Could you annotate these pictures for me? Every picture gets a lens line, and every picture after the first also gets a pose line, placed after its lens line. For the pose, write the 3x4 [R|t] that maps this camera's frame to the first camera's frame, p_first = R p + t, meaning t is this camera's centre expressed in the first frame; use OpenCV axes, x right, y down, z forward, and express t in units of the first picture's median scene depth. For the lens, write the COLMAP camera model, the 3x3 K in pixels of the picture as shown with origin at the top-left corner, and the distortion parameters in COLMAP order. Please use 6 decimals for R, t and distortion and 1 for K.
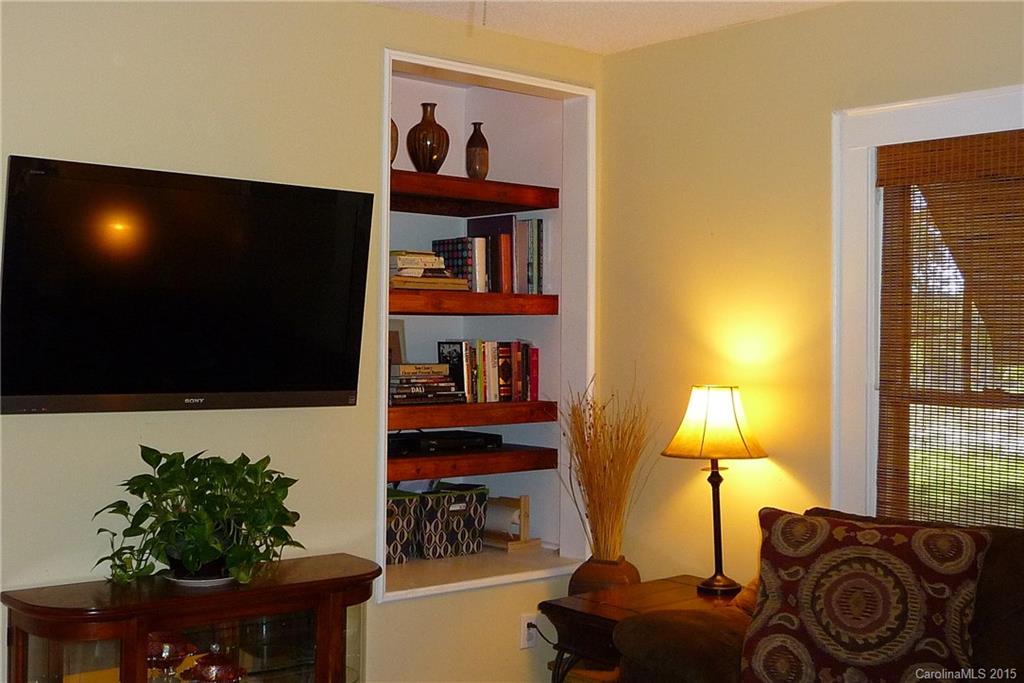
lens RADIAL K [[1258.8, 0, 512.0], [0, 1258.8, 341.5], [0, 0, 1]] dist [-0.031020, 0.001877]
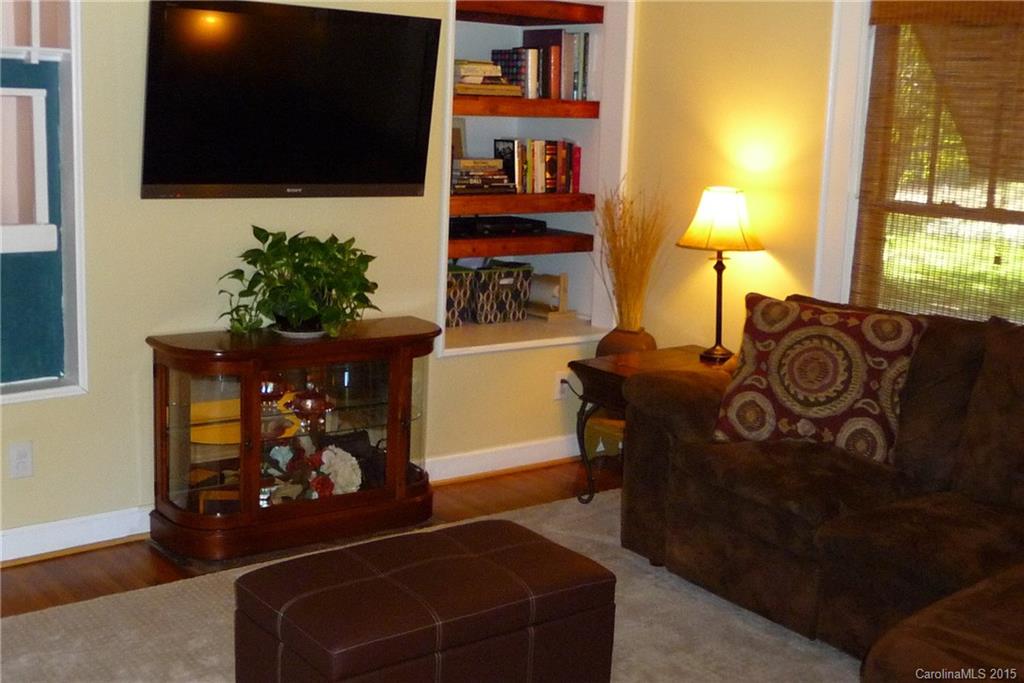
lens RADIAL K [[1258.8, 0, 512.0], [0, 1258.8, 341.5], [0, 0, 1]] dist [-0.031020, 0.001877]
pose [[0.998238, 0.038445, -0.045196, 0.021542], [-0.029635, 0.982931, 0.181574, -0.034478], [0.051405, -0.179915, 0.982338, -0.213650]]
